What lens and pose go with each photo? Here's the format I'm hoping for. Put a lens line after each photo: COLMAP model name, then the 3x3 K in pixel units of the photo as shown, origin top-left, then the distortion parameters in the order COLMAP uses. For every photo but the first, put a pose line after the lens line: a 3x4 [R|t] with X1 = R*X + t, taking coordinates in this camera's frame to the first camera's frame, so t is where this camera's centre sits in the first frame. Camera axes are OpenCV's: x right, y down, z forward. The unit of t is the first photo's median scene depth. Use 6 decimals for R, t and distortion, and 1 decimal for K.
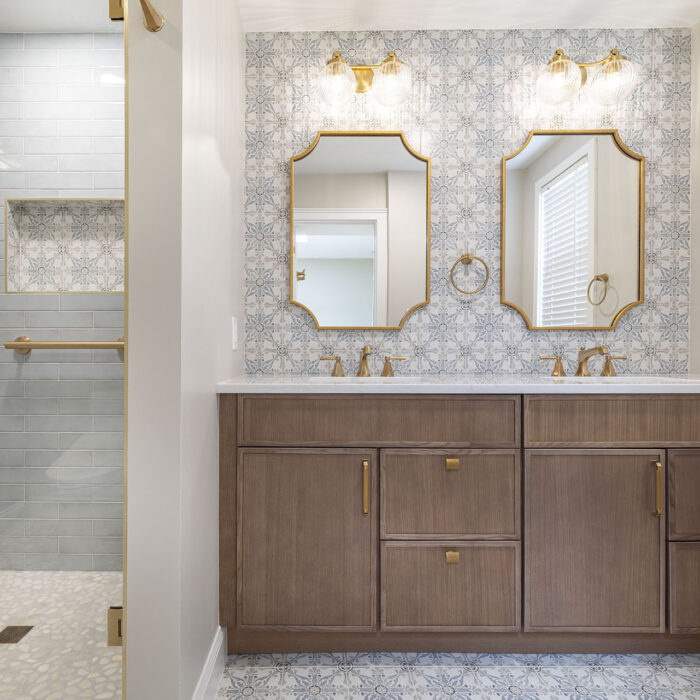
lens RADIAL K [[450.3, 0, 312.0], [0, 450.3, 348.4], [0, 0, 1]] dist [-0.003944, 0.001617]
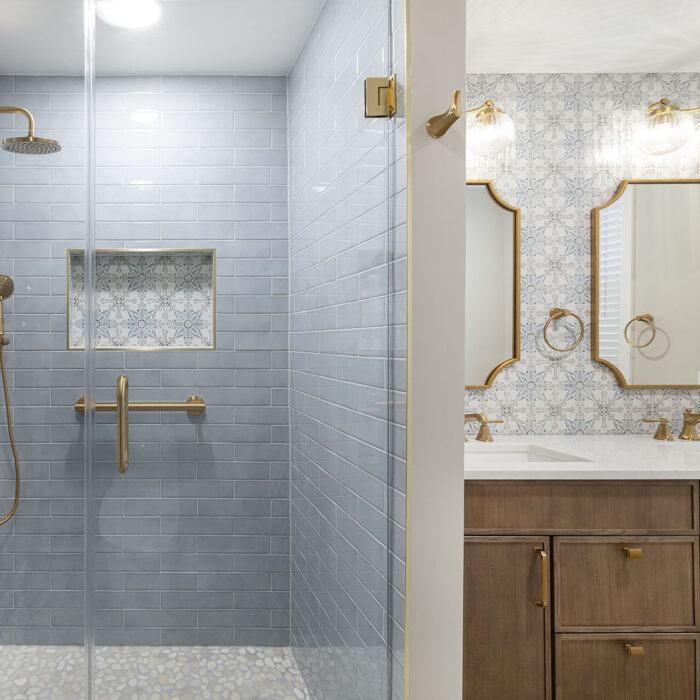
lens RADIAL K [[485.4, 0, 158.9], [0, 485.4, 340.5], [0, 0, 1]] dist [-0.003022, 0.000811]
pose [[0.999967, -0.002901, 0.007543, -0.503591], [0.002946, 0.999978, -0.005917, -0.138256], [-0.007526, 0.005939, 0.999954, -0.017929]]
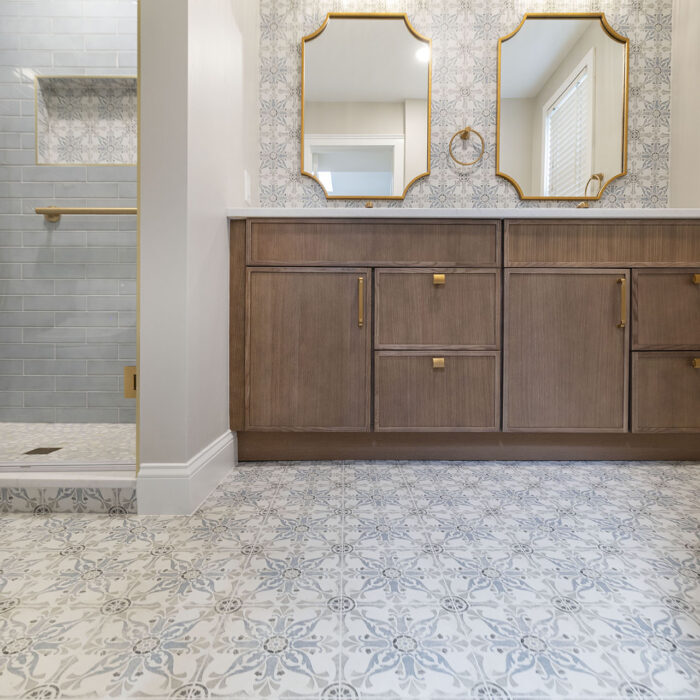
lens RADIAL K [[440.8, 0, 349.8], [0, 440.8, 338.9], [0, 0, 1]] dist [-0.002504, 0.001097]
pose [[0.999953, 0.002544, 0.009404, 0.058605], [-0.002687, 0.999880, 0.015230, 0.277309], [-0.009364, -0.015254, 0.999840, -0.063786]]
